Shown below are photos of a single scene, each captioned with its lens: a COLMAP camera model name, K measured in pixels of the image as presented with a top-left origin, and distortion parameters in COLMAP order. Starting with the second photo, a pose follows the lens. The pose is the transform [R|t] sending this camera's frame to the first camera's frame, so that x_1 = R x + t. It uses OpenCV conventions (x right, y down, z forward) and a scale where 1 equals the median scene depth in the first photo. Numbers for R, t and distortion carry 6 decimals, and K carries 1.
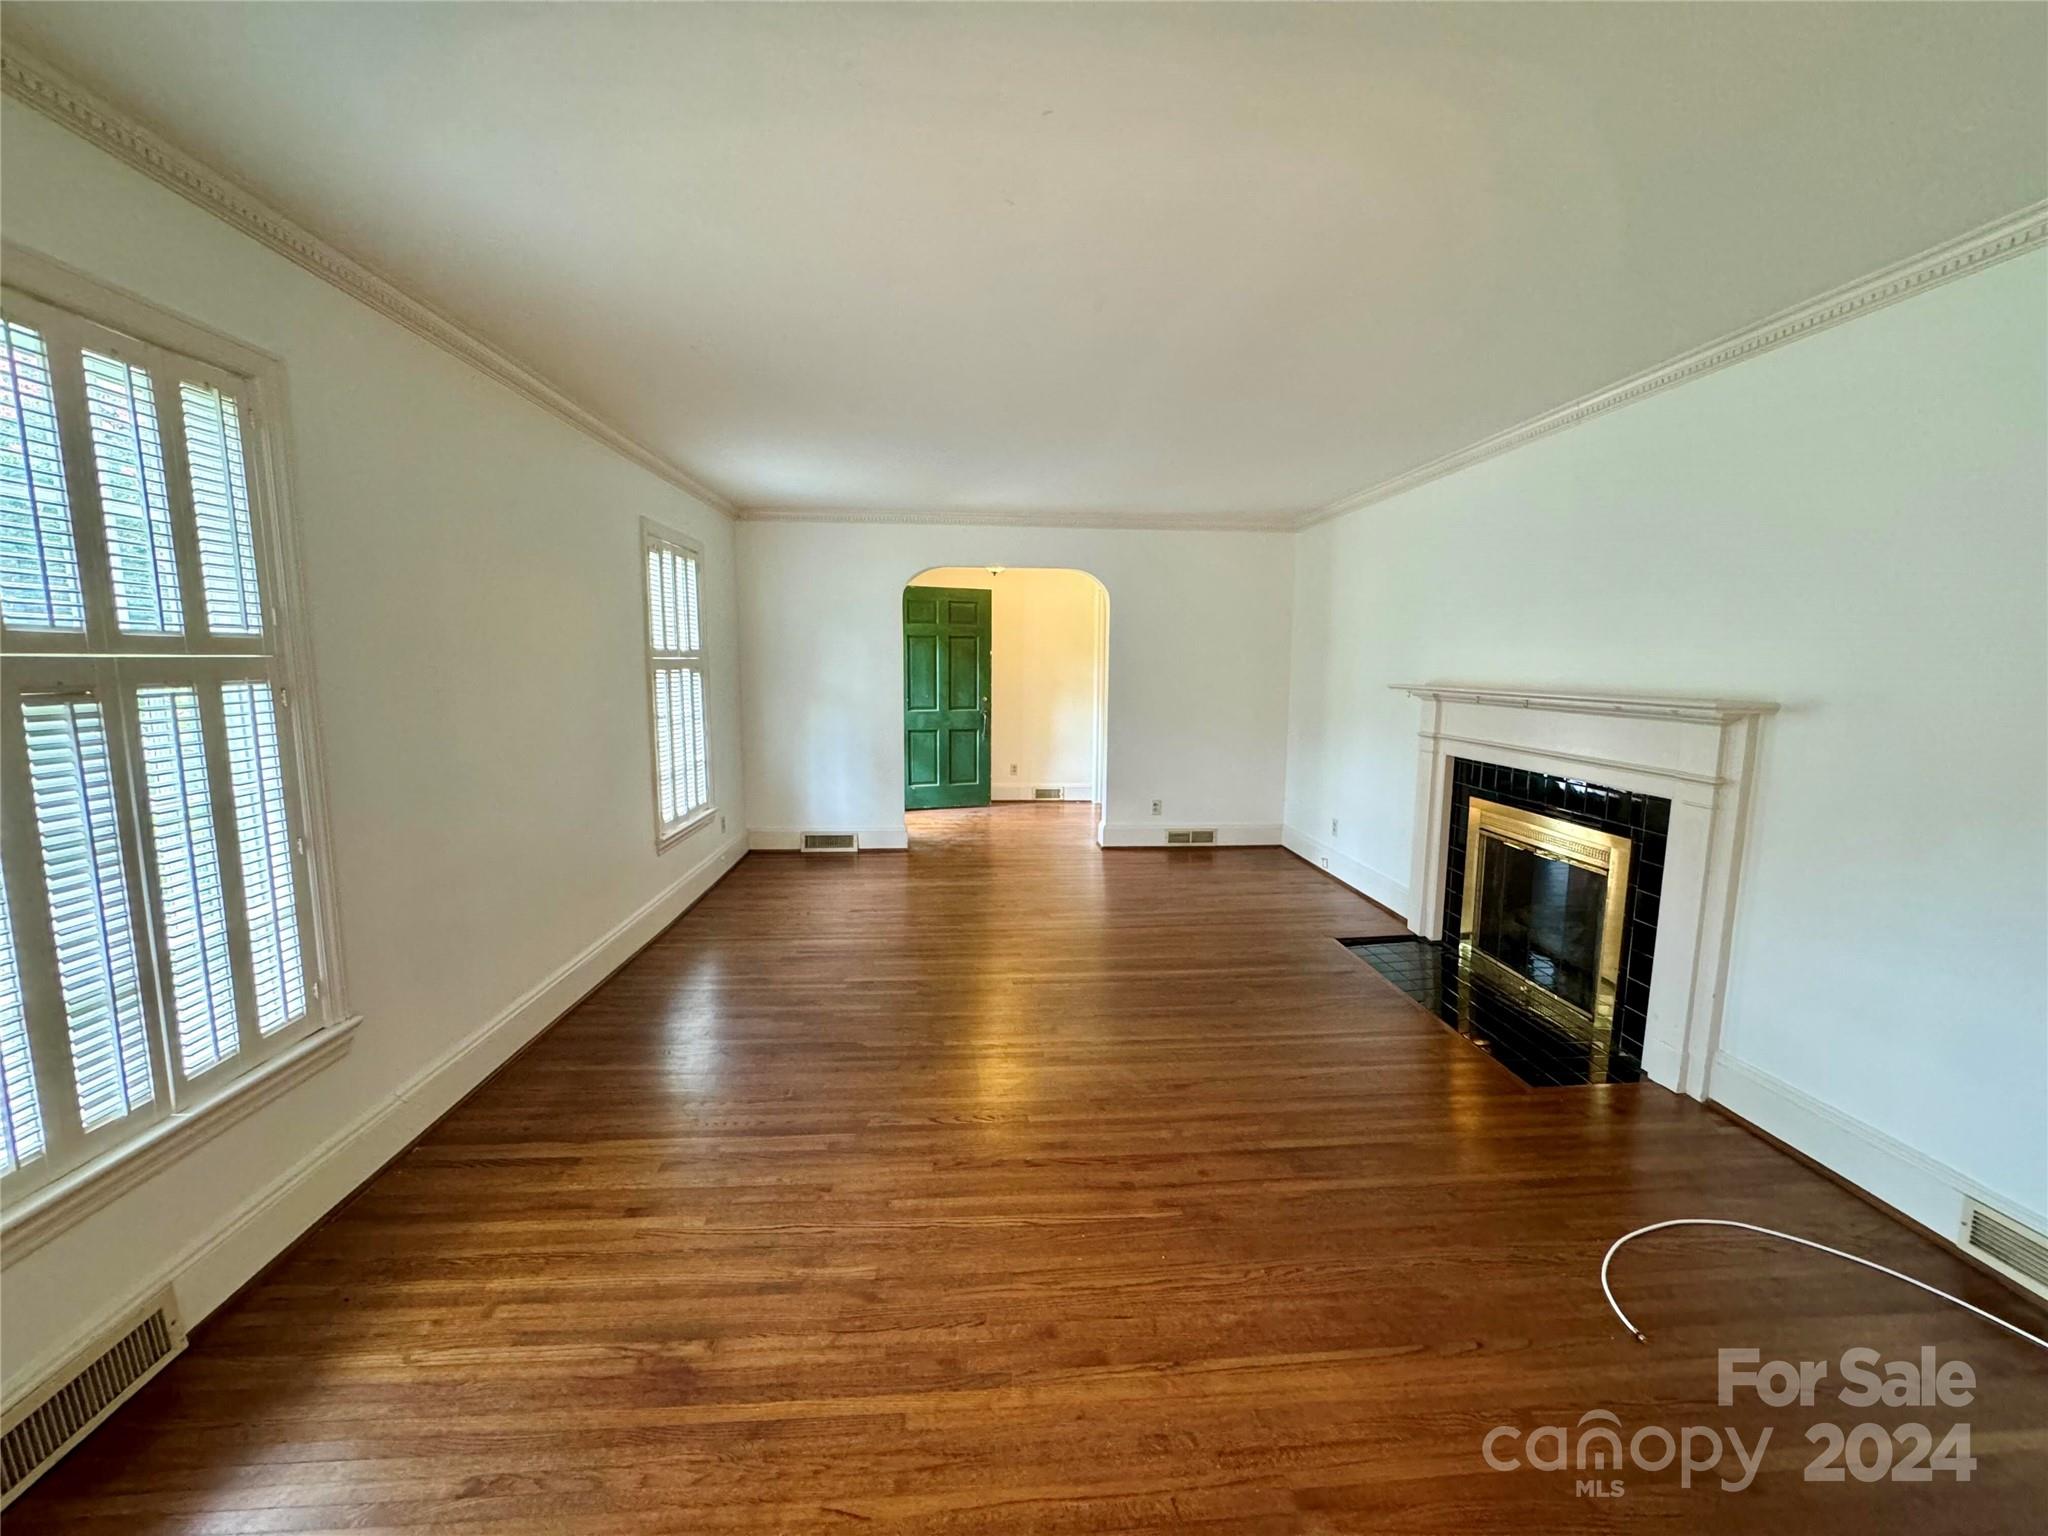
lens RADIAL K [[824.6, 0, 1023.1], [0, 824.6, 762.4], [0, 0, 1]] dist [-0.002024, -0.000138]
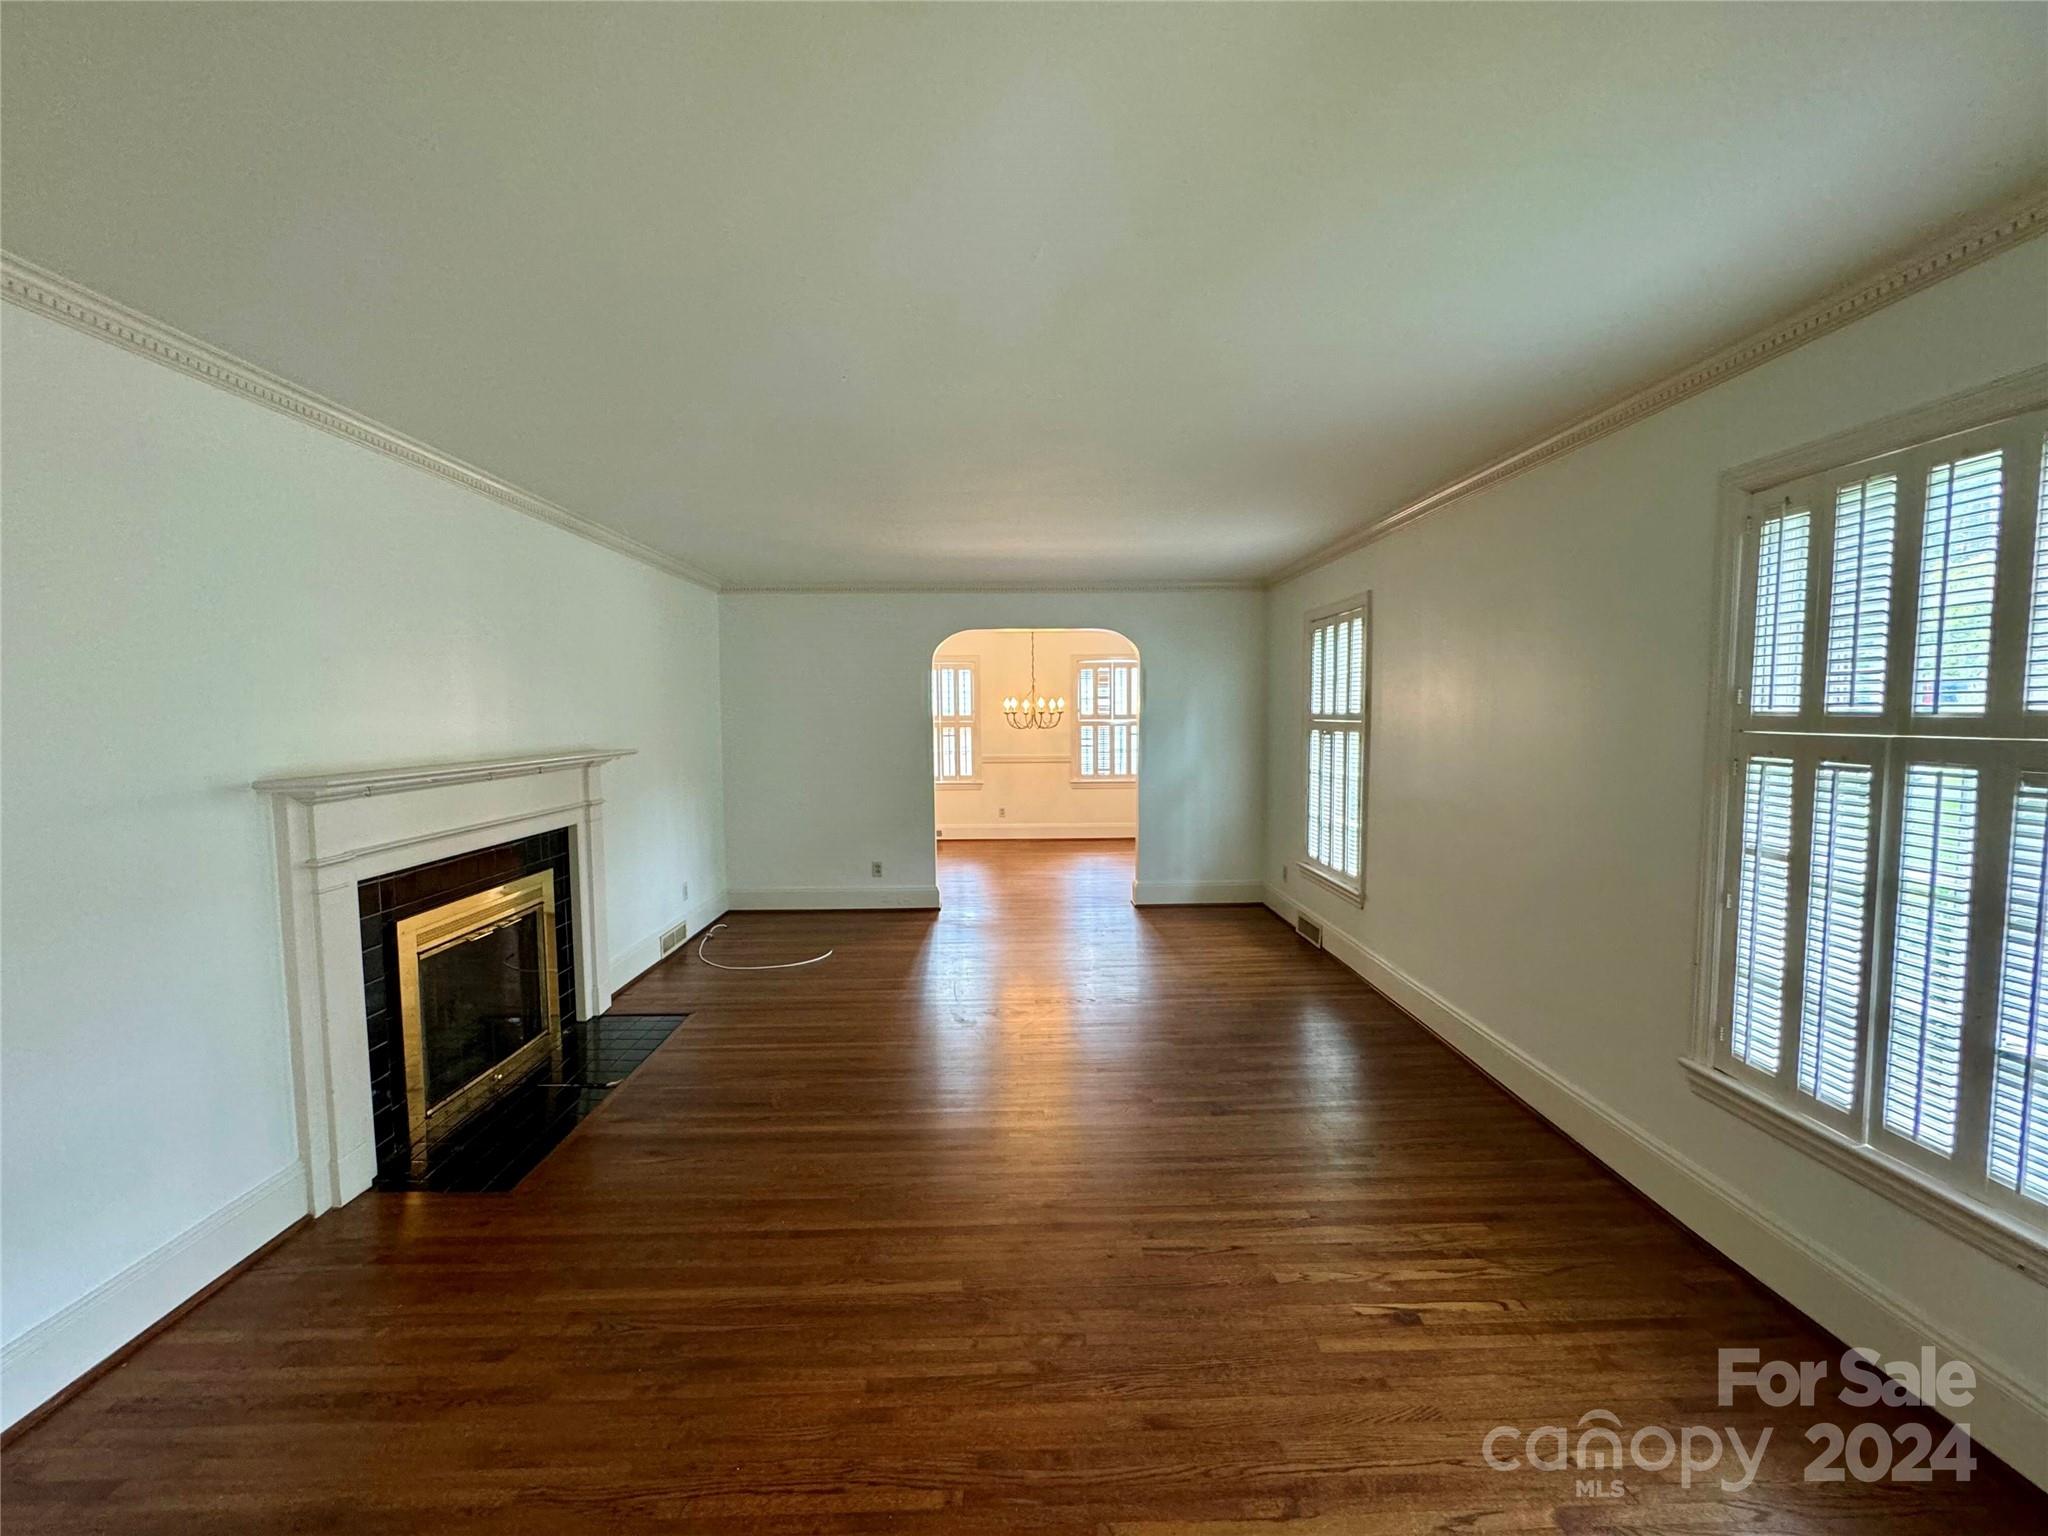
lens RADIAL K [[824.6, 0, 1012.6], [0, 824.6, 779.5], [0, 0, 1]] dist [-0.002024, -0.000138]
pose [[-0.999003, 0.002367, 0.044588, -0.018869], [0.011277, 0.979596, 0.200658, -0.260664], [-0.043203, 0.200961, -0.978646, 1.999728]]
